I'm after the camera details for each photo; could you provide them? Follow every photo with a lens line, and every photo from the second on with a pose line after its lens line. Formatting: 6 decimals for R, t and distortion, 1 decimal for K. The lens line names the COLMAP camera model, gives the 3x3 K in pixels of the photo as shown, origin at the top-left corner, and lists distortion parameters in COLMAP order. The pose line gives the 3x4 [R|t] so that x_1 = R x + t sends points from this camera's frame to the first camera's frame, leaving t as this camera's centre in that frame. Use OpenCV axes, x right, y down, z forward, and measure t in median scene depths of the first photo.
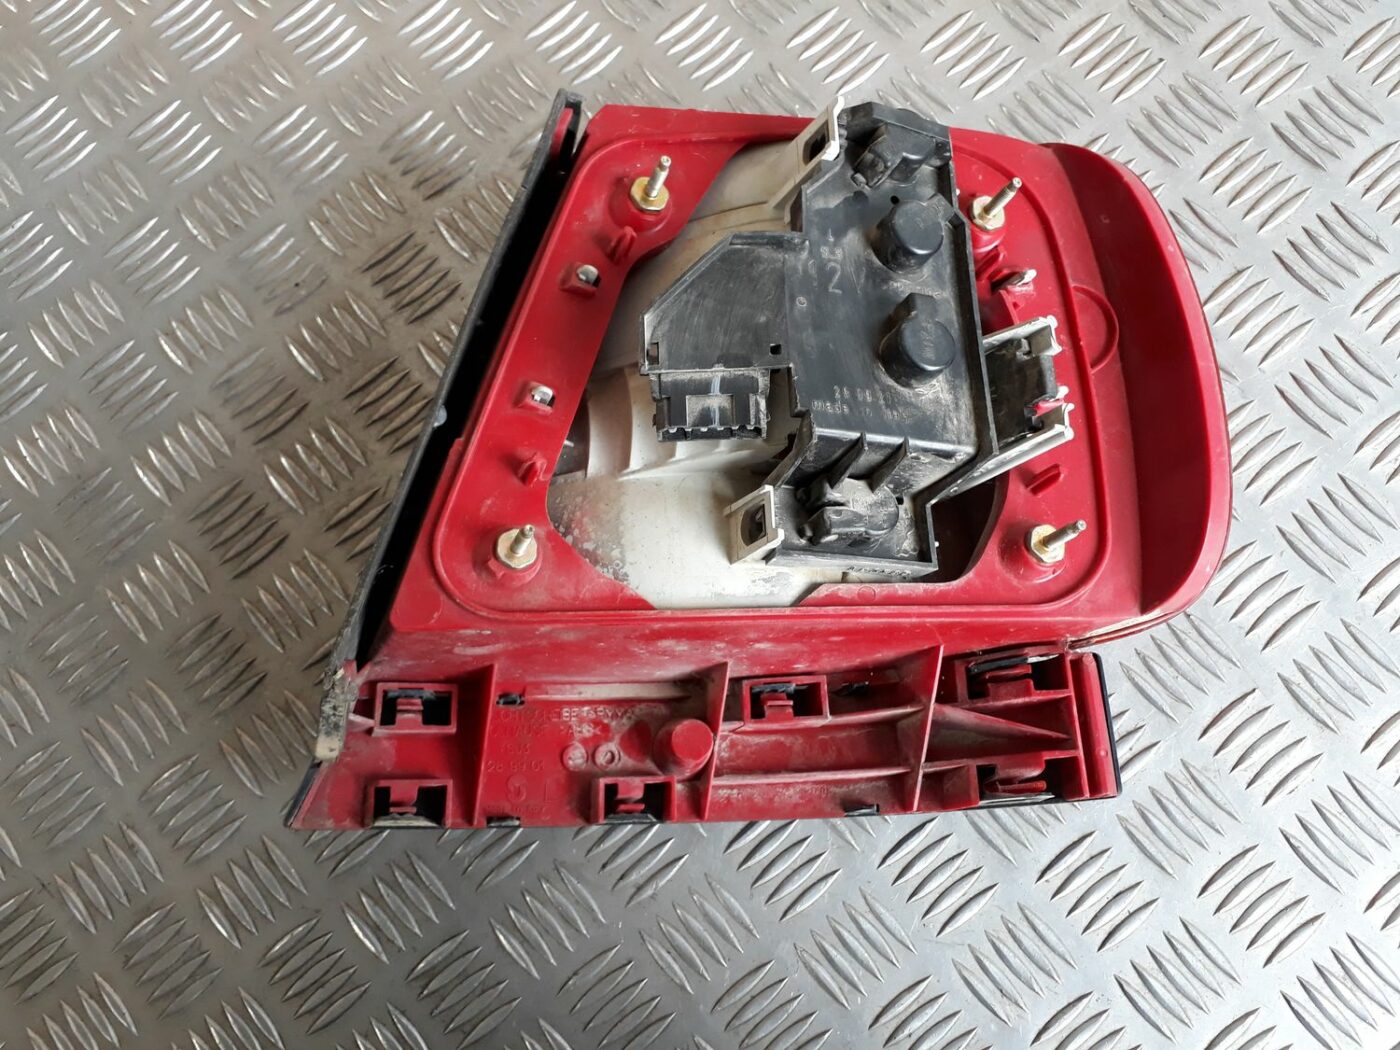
lens RADIAL K [[925.4, 0, 700.0], [0, 925.4, 517.4], [0, 0, 1]] dist [-0.005192, -0.014037]
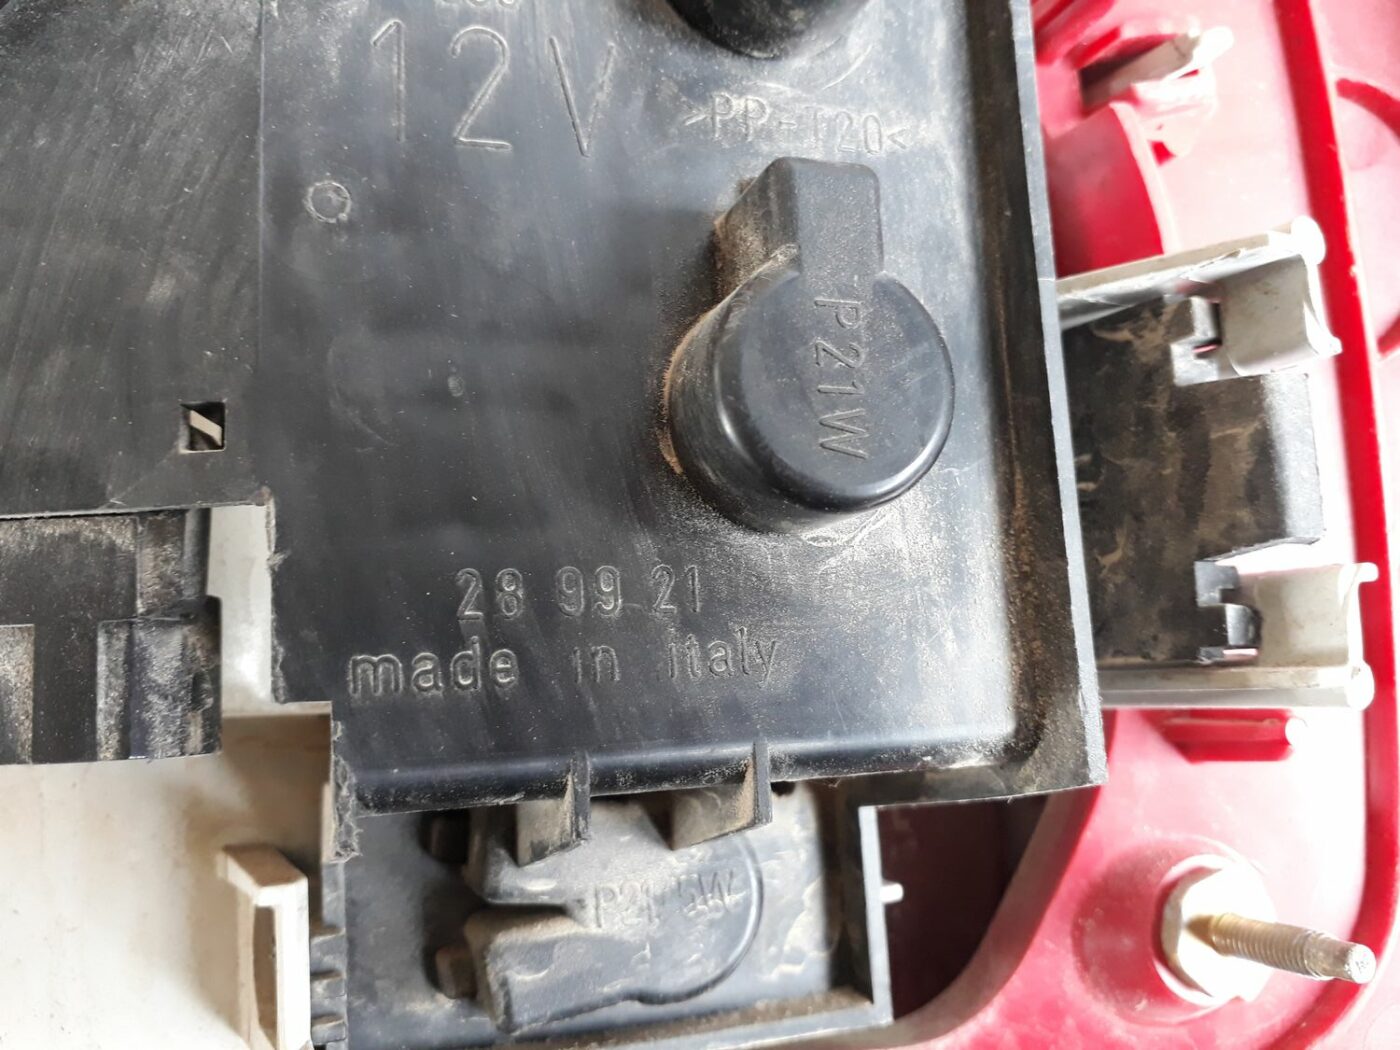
lens RADIAL K [[1129.7, 0, 692.1], [0, 1129.7, 523.4], [0, 0, 1]] dist [-0.020961, -0.009942]
pose [[0.999230, -0.029796, 0.025526, 0.193130], [0.024214, 0.980235, 0.196348, -0.205065], [-0.030872, -0.195578, 0.980202, 0.684413]]
